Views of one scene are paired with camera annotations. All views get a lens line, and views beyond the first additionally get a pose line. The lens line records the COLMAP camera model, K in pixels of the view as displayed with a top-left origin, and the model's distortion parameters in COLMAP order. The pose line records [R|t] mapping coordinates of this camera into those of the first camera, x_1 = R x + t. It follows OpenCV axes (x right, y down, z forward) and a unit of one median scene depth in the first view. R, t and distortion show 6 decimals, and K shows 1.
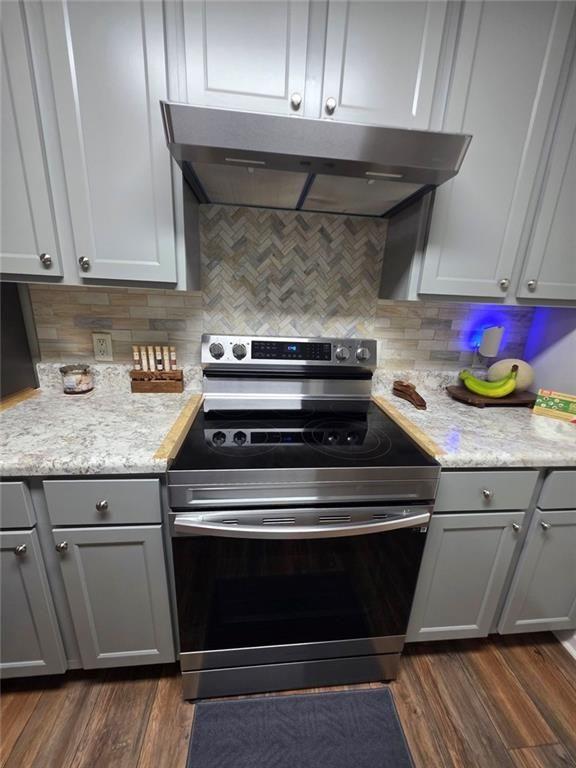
lens RADIAL K [[308.3, 0, 292.7], [0, 308.3, 381.5], [0, 0, 1]] dist [-0.001043, -0.000062]
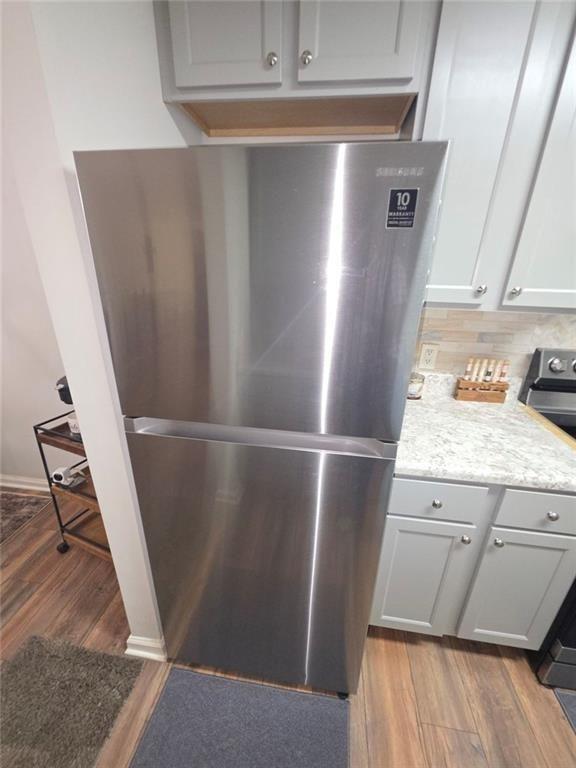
lens RADIAL K [[308.3, 0, 287.8], [0, 308.3, 380.9], [0, 0, 1]] dist [-0.001043, -0.000062]
pose [[0.970802, 0.064349, -0.231090, -0.886346], [-0.048168, 0.996020, 0.074998, -0.087757], [0.234996, -0.061677, 0.970038, -0.199280]]
